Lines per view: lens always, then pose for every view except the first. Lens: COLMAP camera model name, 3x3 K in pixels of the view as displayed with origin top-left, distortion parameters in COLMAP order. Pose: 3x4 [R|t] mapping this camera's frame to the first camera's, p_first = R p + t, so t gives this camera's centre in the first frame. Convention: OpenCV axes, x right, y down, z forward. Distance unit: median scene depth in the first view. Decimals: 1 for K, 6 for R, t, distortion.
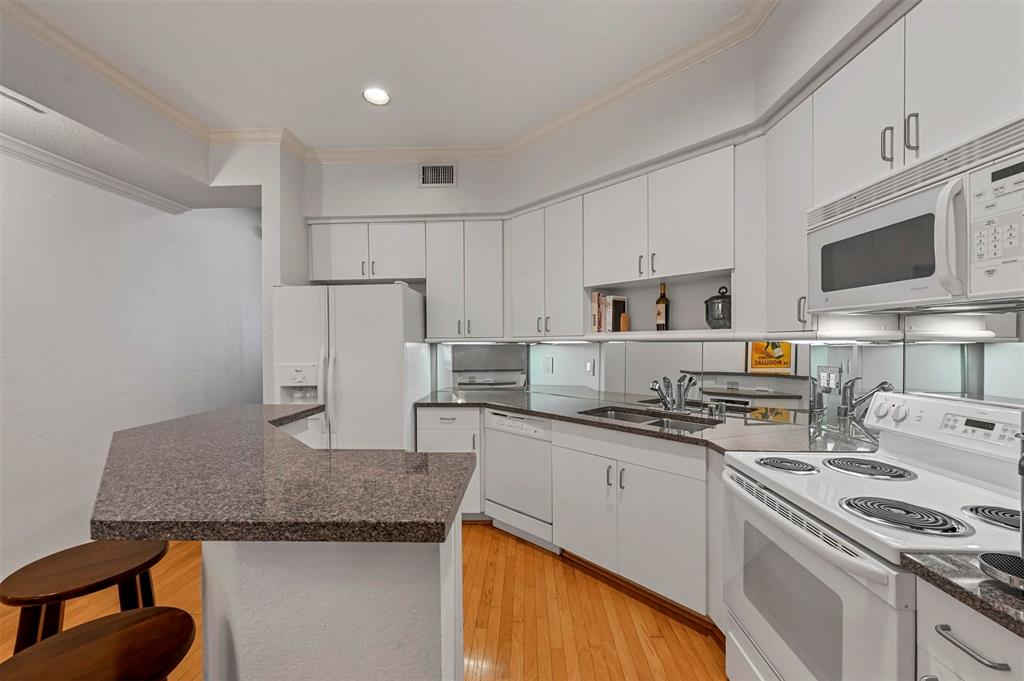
lens RADIAL K [[406.7, 0, 510.8], [0, 406.7, 347.3], [0, 0, 1]] dist [-0.000019, 0.000331]
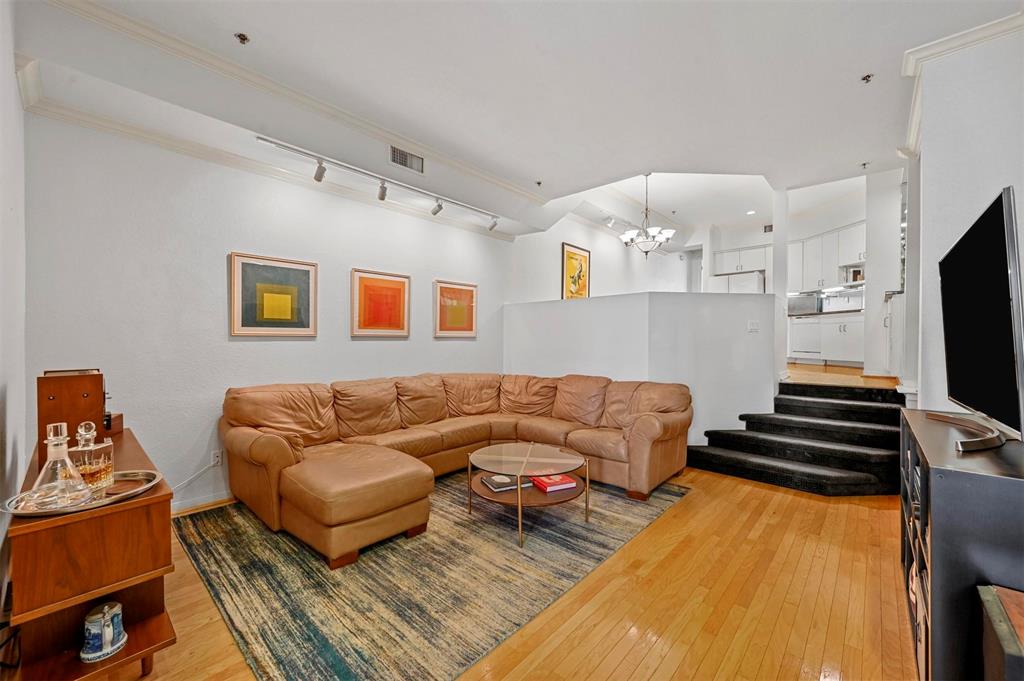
lens RADIAL K [[406.7, 0, 505.1], [0, 406.7, 341.7], [0, 0, 1]] dist [-0.000019, 0.000331]
pose [[0.763239, 0.012879, -0.645987, 0.239594], [-0.019141, 0.999813, -0.002683, 0.387554], [0.645832, 0.014412, 0.763343, -2.396873]]
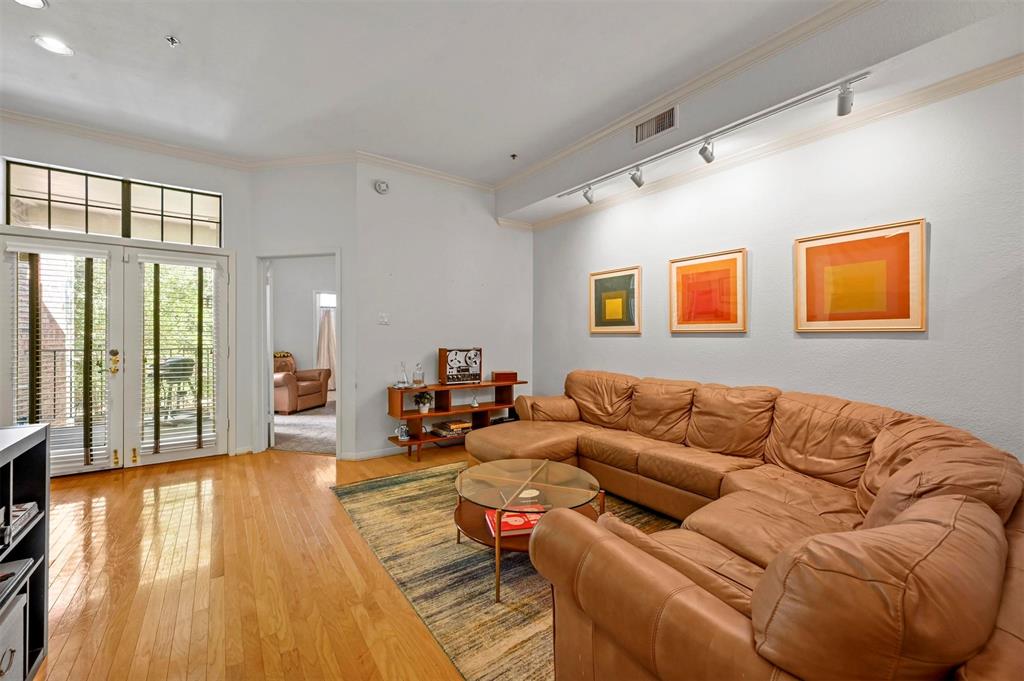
lens RADIAL K [[406.7, 0, 514.2], [0, 406.7, 339.0], [0, 0, 1]] dist [-0.000019, 0.000331]
pose [[-0.785917, 0.007637, -0.618285, 0.139062], [-0.009136, 0.999671, 0.023960, 0.368329], [0.618265, 0.024479, -0.785589, -0.853729]]
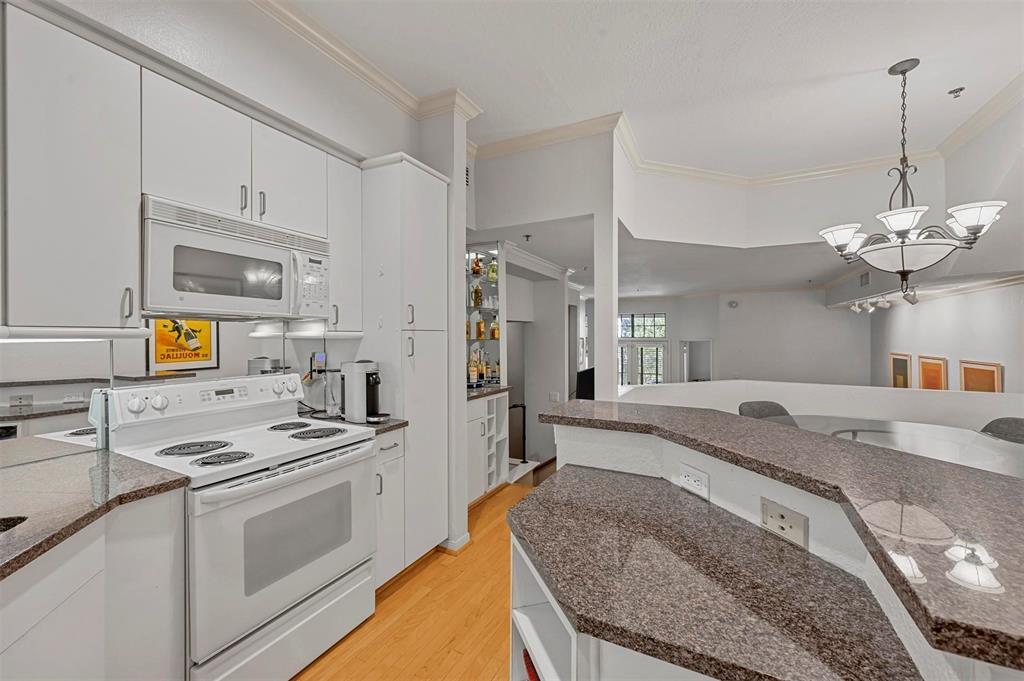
lens RADIAL K [[406.7, 0, 510.5], [0, 406.7, 336.7], [0, 0, 1]] dist [-0.000019, 0.000331]
pose [[-0.904573, 0.012583, 0.426133, -0.230907], [0.019451, 0.999742, 0.011769, -0.009187], [-0.425875, 0.018935, -0.904584, 0.879000]]
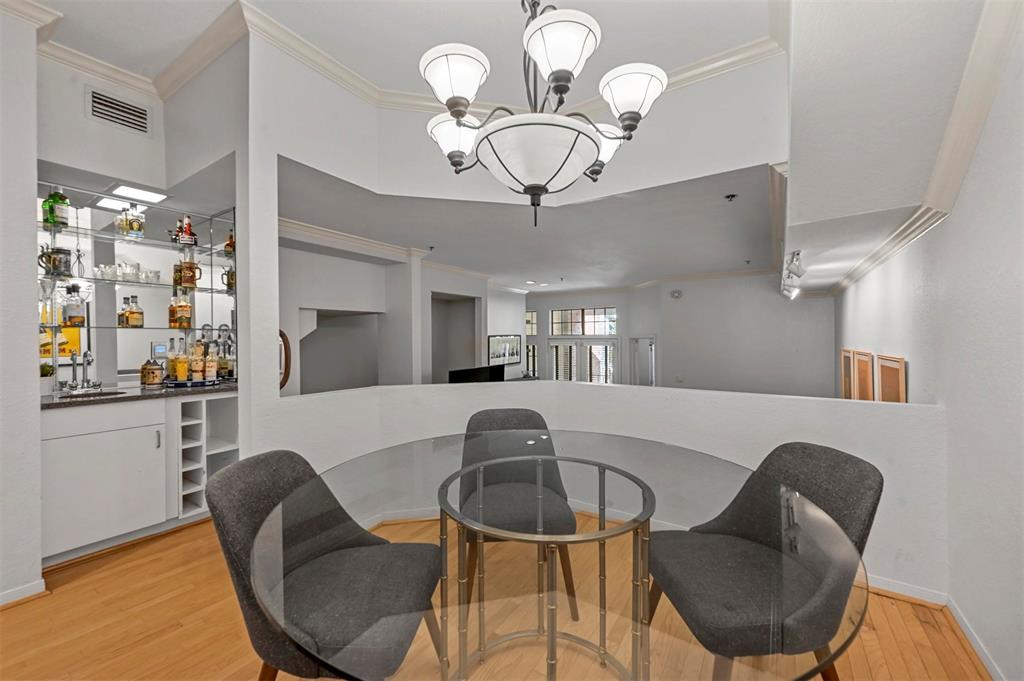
lens RADIAL K [[406.7, 0, 506.6], [0, 406.7, 338.5], [0, 0, 1]] dist [-0.000019, 0.000331]
pose [[-0.855190, 0.012766, 0.518158, -0.820006], [0.021024, 0.999728, 0.010070, 0.048566], [-0.517888, 0.019506, -0.855226, 0.224528]]
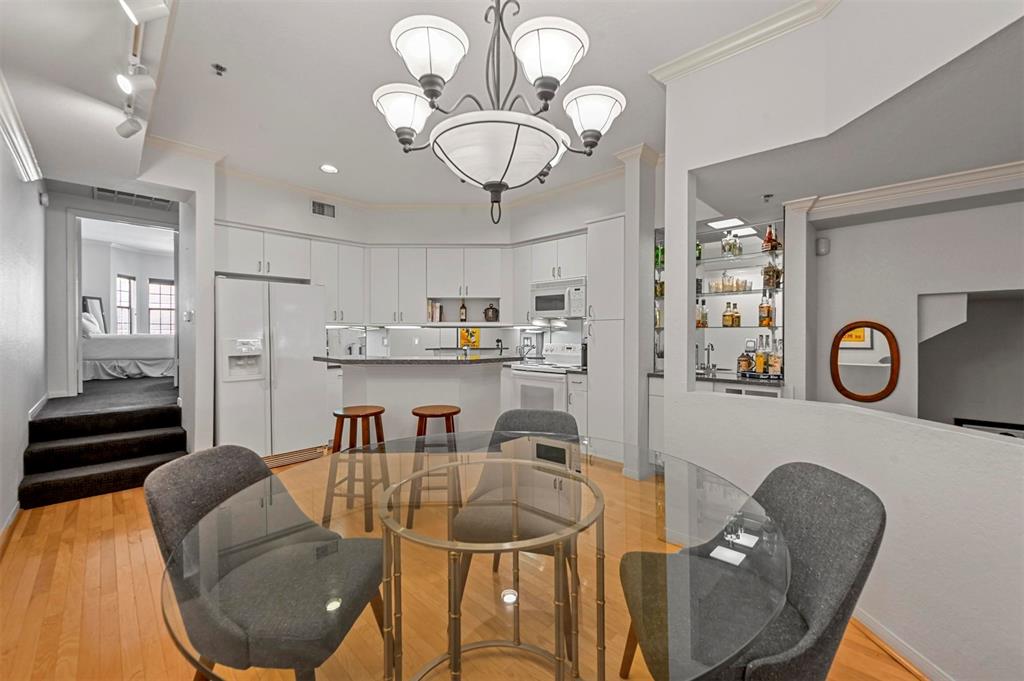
lens RADIAL K [[406.7, 0, 514.5], [0, 406.7, 333.2], [0, 0, 1]] dist [-0.000019, 0.000331]
pose [[0.667225, 0.011565, 0.744767, -0.943757], [0.005316, 0.999780, -0.020288, 0.055580], [-0.744838, 0.017496, 0.667016, -0.543462]]
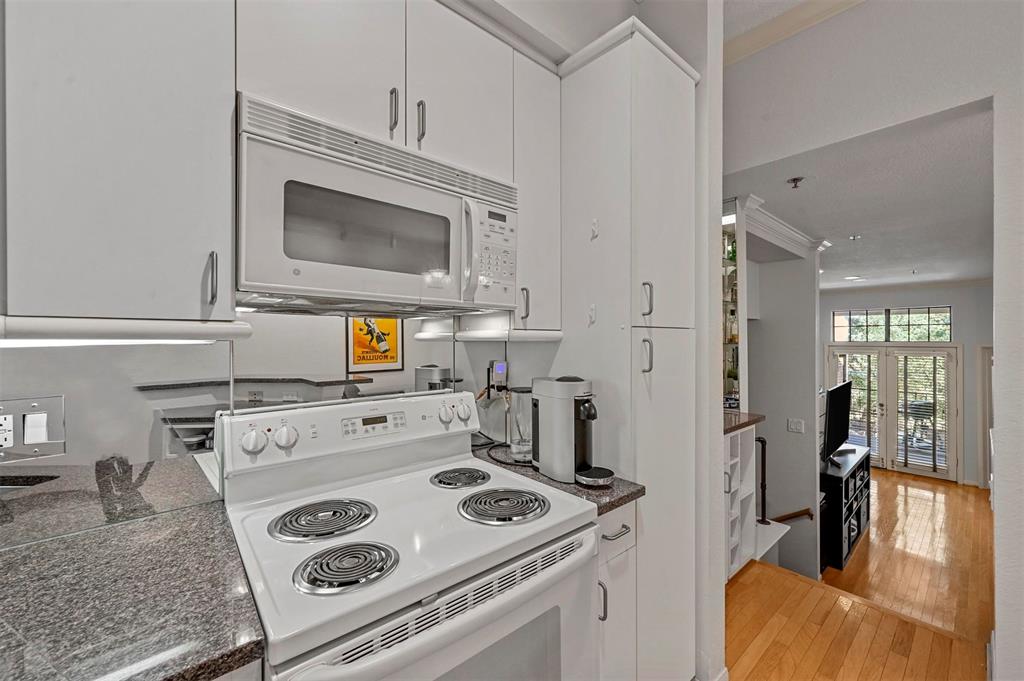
lens RADIAL K [[406.7, 0, 511.8], [0, 406.7, 341.1], [0, 0, 1]] dist [-0.000019, 0.000331]
pose [[-0.682006, 0.009967, 0.731278, 0.064863], [0.020887, 0.999765, 0.005854, -0.006074], [-0.731048, 0.019267, -0.682054, 0.657577]]
